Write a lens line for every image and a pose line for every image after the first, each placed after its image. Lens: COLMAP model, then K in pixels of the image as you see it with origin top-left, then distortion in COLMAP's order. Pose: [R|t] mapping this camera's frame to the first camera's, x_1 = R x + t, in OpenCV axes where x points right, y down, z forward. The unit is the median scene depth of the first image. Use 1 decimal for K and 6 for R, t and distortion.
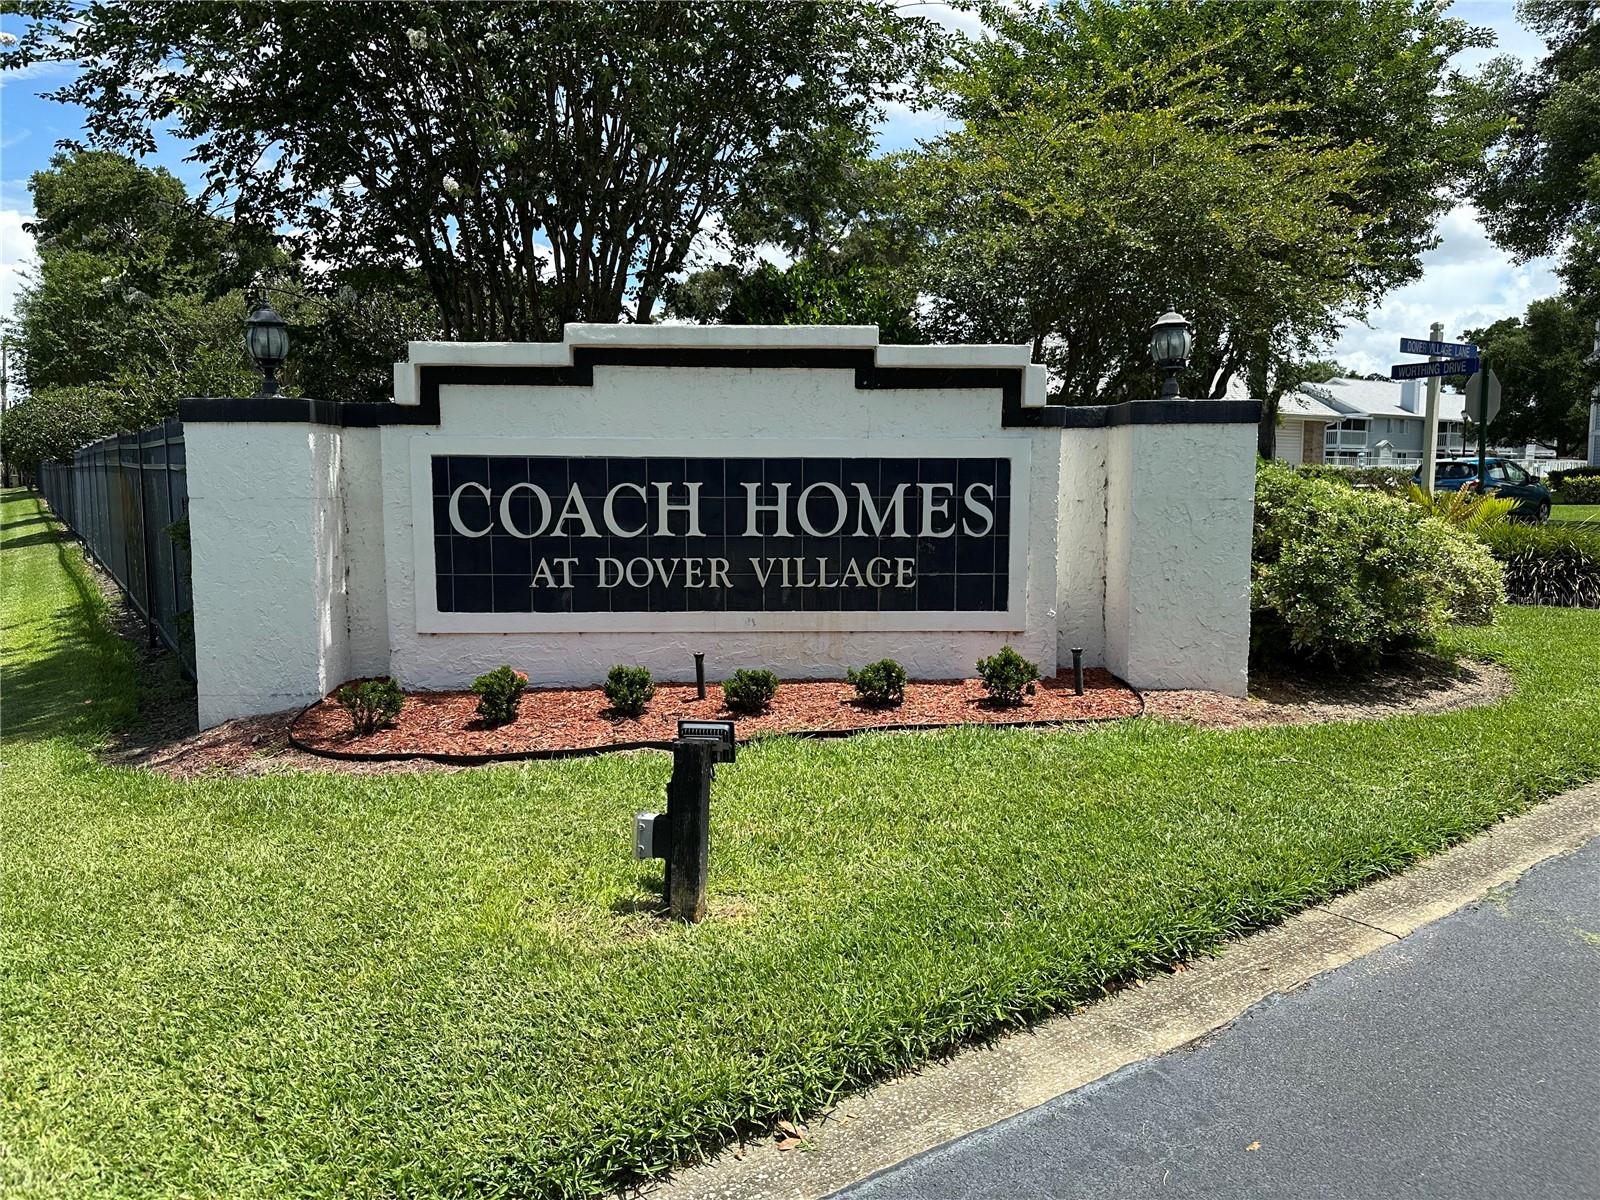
lens RADIAL K [[1133.9, 0, 800.0], [0, 1133.9, 600.0], [0, 0, 1]] dist [-0.000298, -0.000521]
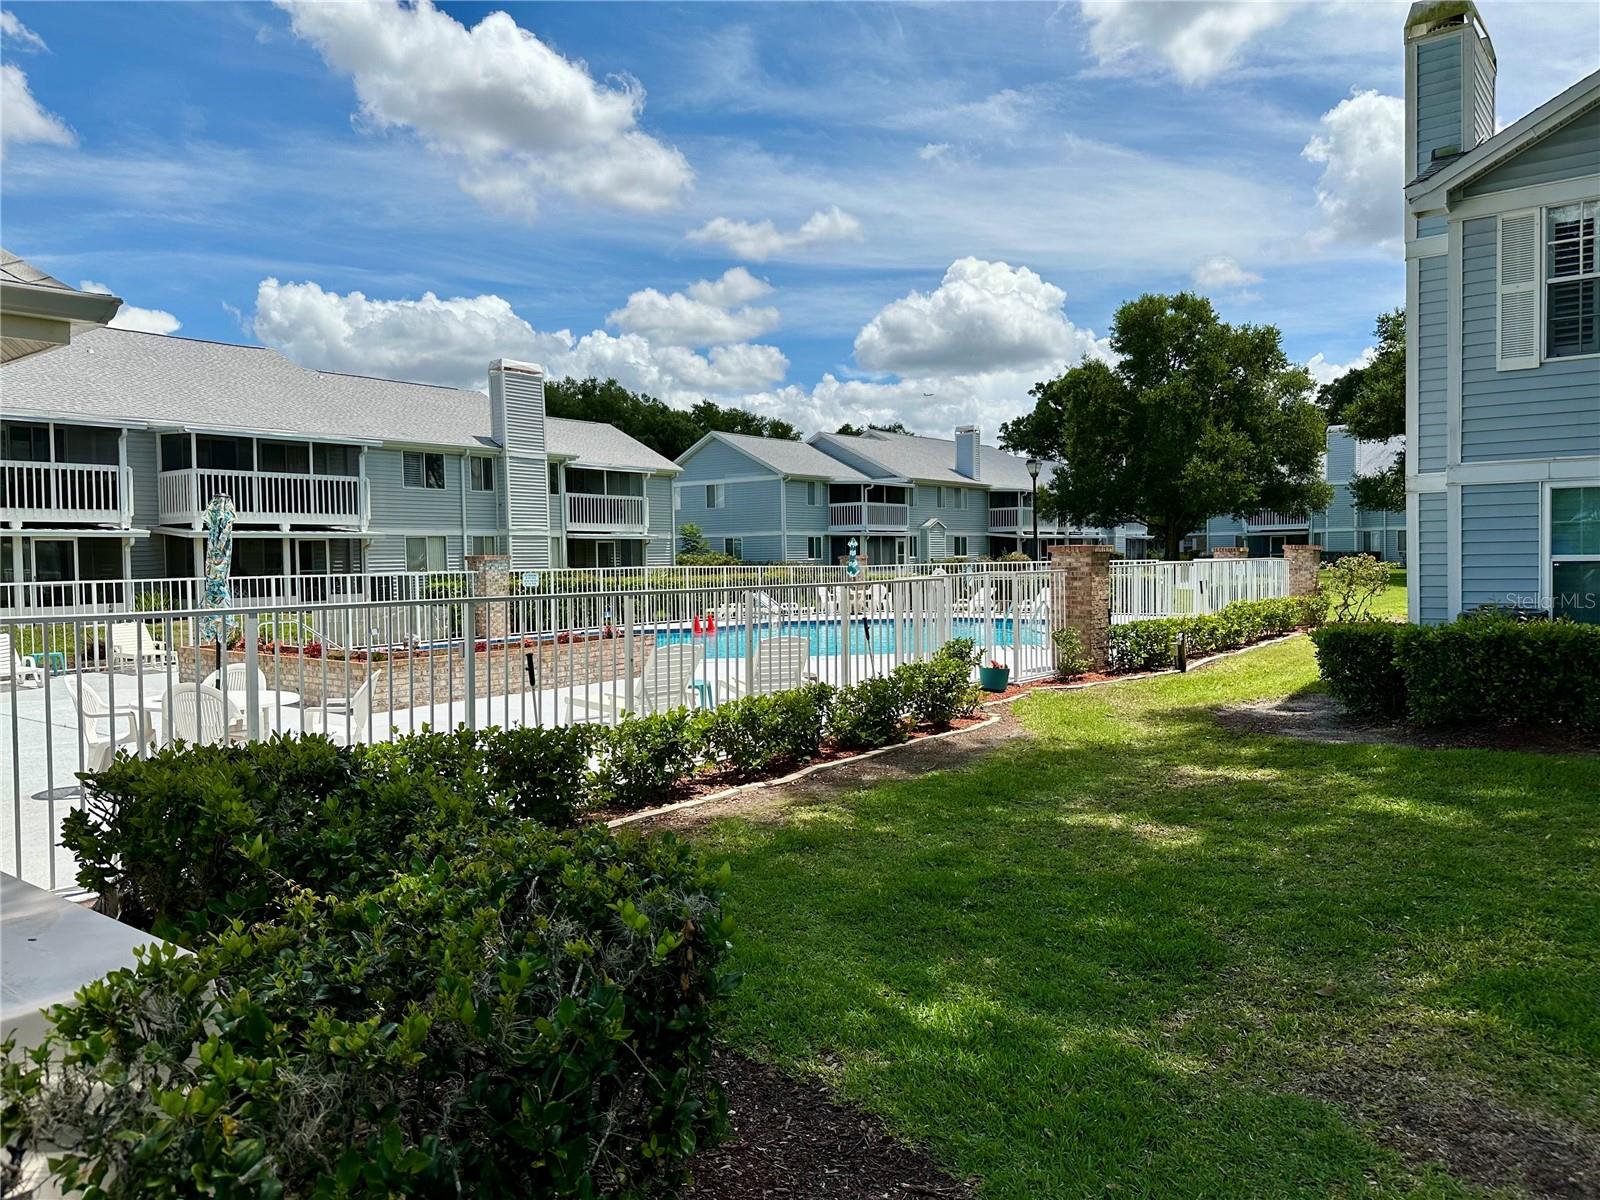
lens RADIAL K [[1133.9, 0, 800.0], [0, 1133.9, 600.0], [0, 0, 1]] dist [-0.000298, -0.000521]
pose [[0.952870, -0.025418, 0.302311, 0.238221], [0.047218, 0.996766, -0.065021, -0.053560], [-0.299681, 0.076231, 0.950989, 0.394096]]
